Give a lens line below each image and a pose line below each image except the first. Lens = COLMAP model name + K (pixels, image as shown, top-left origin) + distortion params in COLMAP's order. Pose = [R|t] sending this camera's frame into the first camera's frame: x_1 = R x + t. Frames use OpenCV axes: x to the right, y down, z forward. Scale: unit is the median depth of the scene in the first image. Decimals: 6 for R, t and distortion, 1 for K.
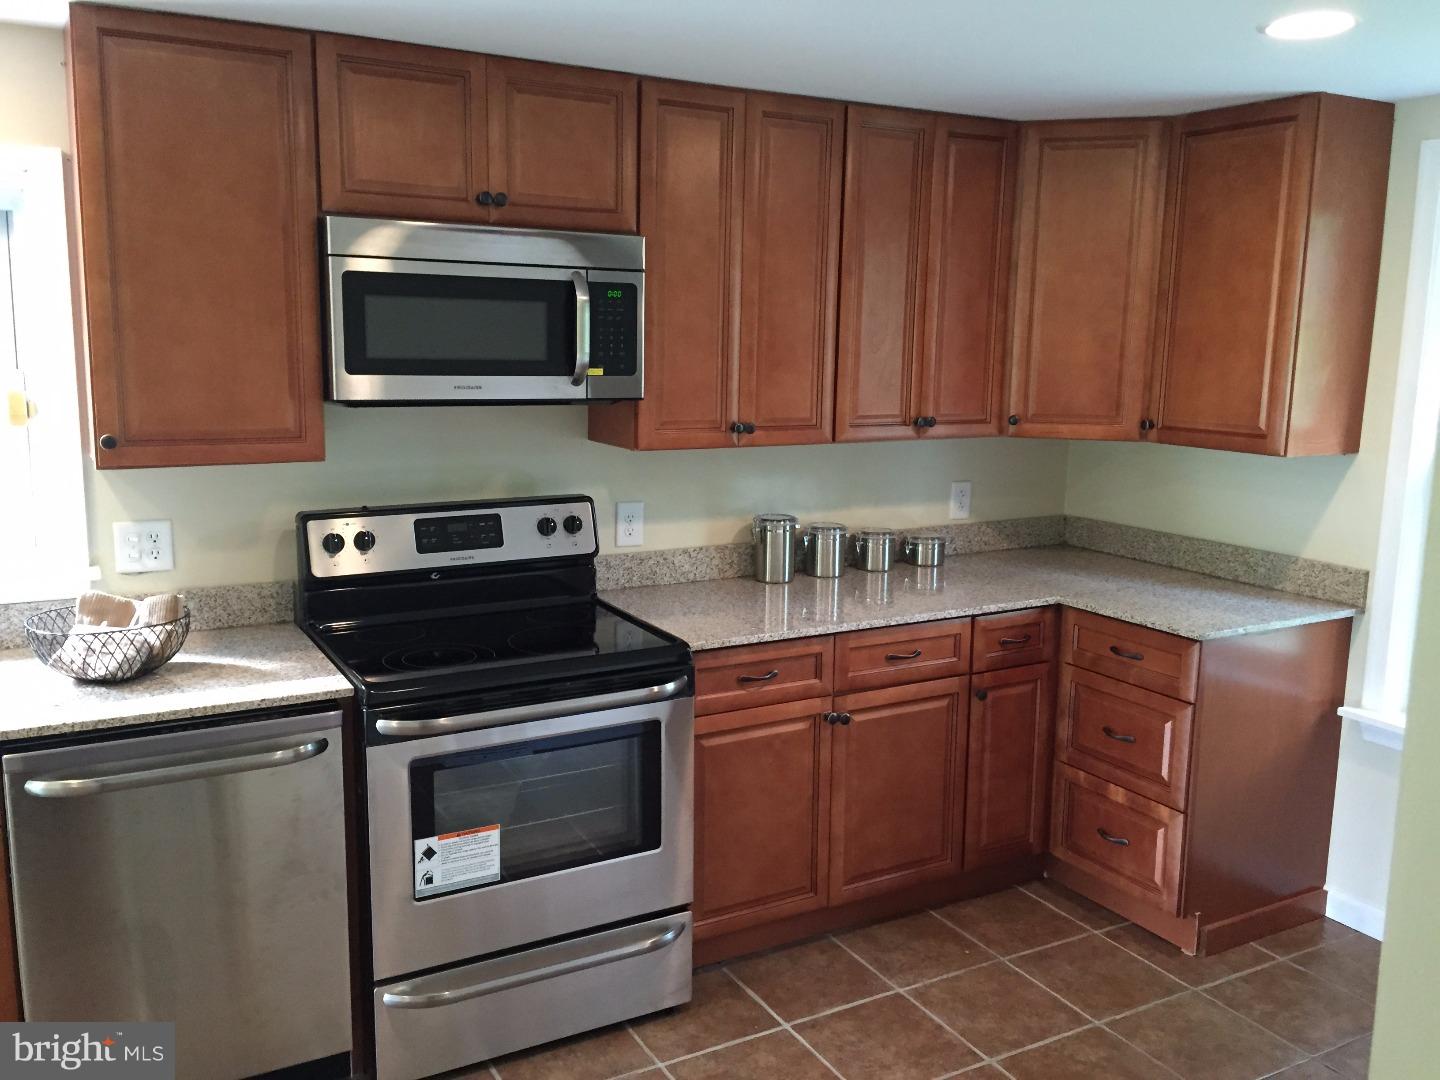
lens RADIAL K [[1225.7, 0, 720.0], [0, 1225.7, 540.0], [0, 0, 1]] dist [0.013351, 0.002385]
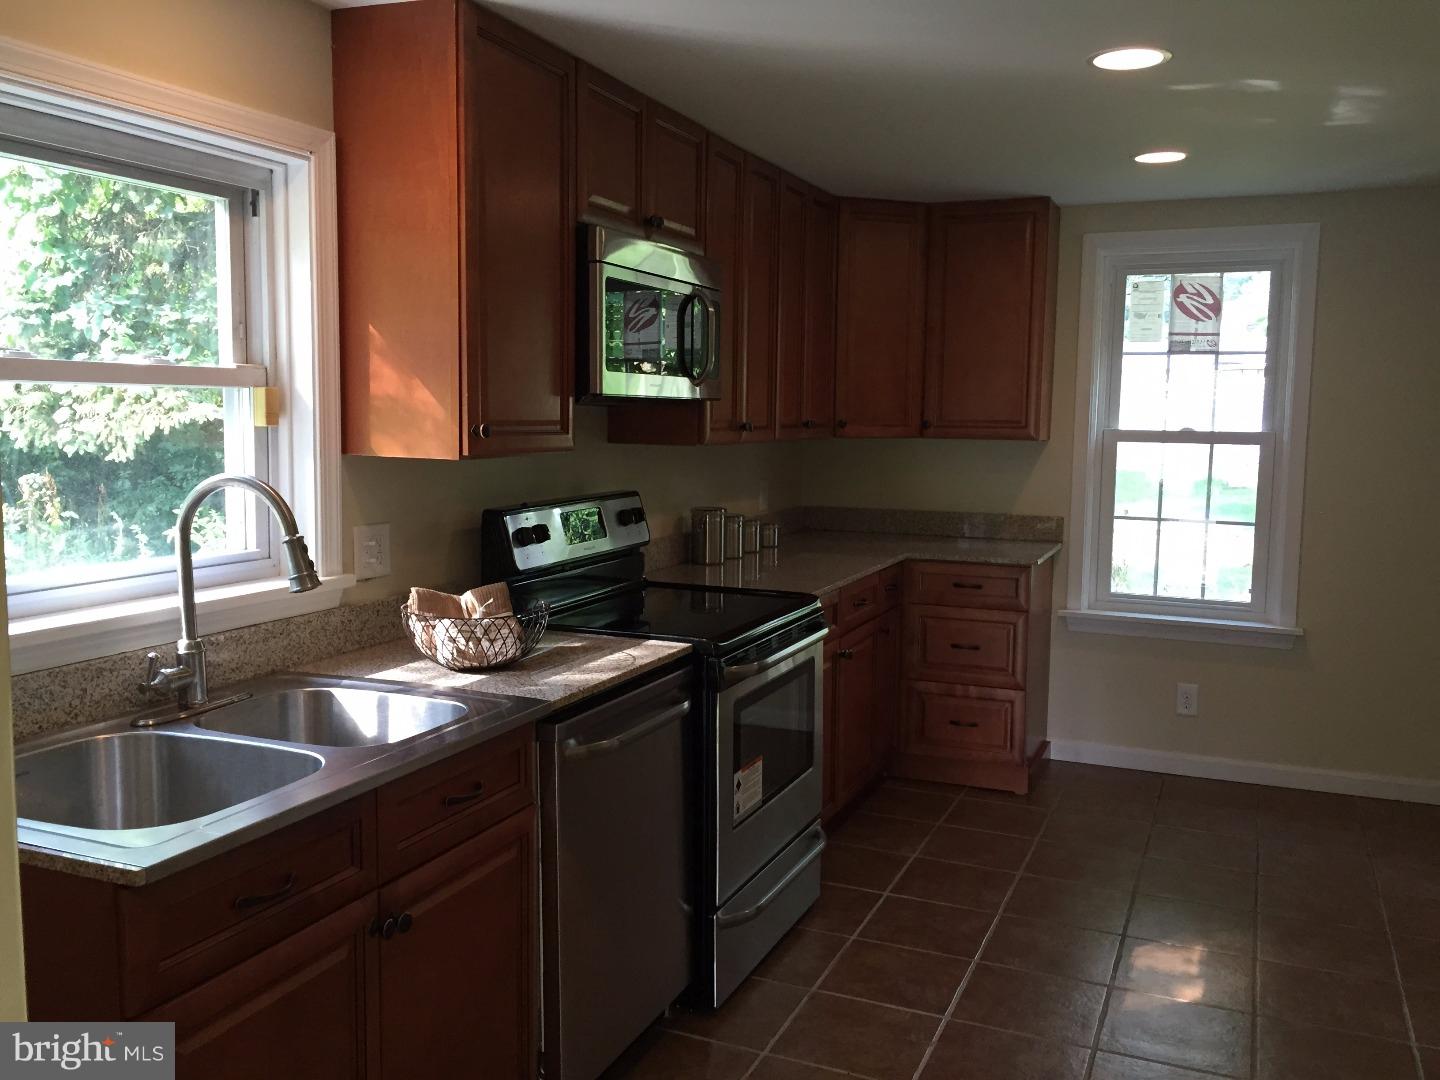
lens RADIAL K [[1225.7, 0, 720.0], [0, 1225.7, 540.0], [0, 0, 1]] dist [0.013351, 0.002385]
pose [[0.794054, -0.072999, 0.603448, -0.697681], [0.106423, 0.994124, -0.019778, 0.037483], [-0.598459, 0.079925, 0.797157, 0.065210]]
